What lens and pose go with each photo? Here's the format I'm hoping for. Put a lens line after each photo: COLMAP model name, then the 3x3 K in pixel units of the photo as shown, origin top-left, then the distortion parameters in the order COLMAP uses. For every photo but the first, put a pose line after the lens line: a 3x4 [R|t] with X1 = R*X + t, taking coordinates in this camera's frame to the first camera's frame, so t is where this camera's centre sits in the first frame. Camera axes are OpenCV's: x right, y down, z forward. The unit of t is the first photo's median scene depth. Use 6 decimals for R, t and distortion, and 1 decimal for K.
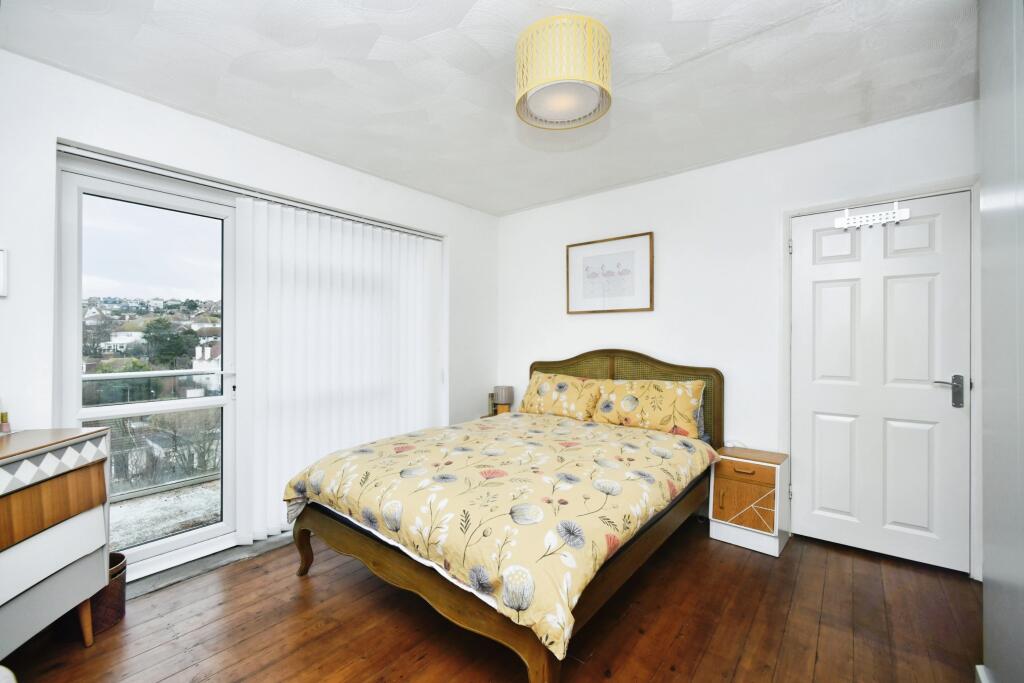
lens RADIAL K [[420.5, 0, 508.0], [0, 420.5, 337.3], [0, 0, 1]] dist [0.001037, 0.000102]
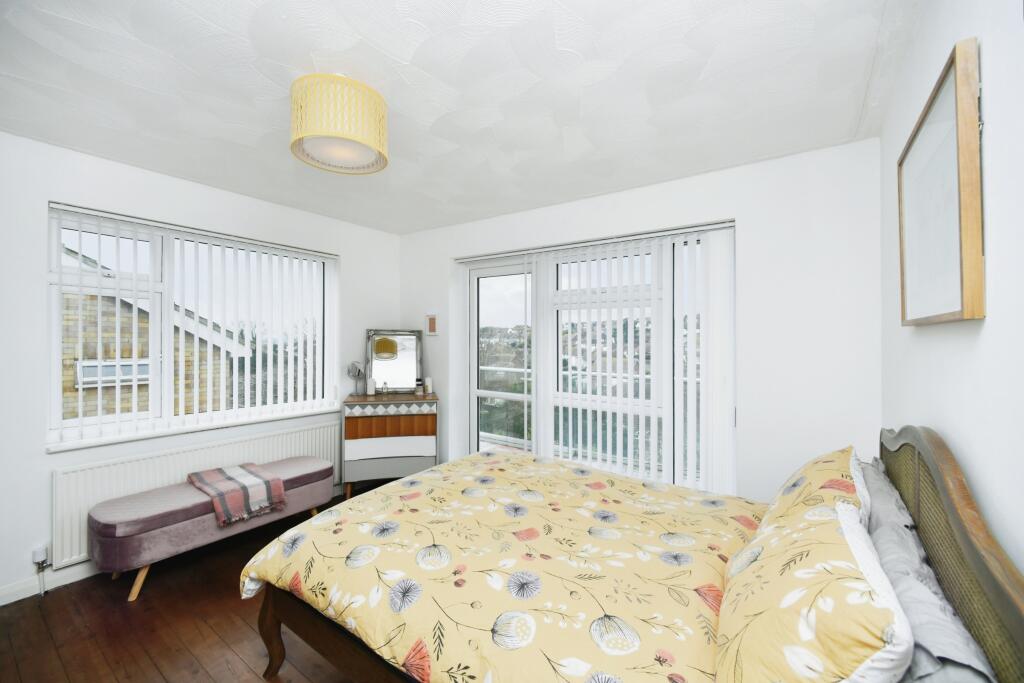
lens RADIAL K [[420.5, 0, 508.0], [0, 420.5, 337.3], [0, 0, 1]] dist [0.001037, 0.000102]
pose [[0.056086, -0.003754, -0.998419, 0.943444], [-0.007988, 0.999959, -0.004208, -0.070855], [0.998394, 0.008211, 0.056053, 1.065902]]
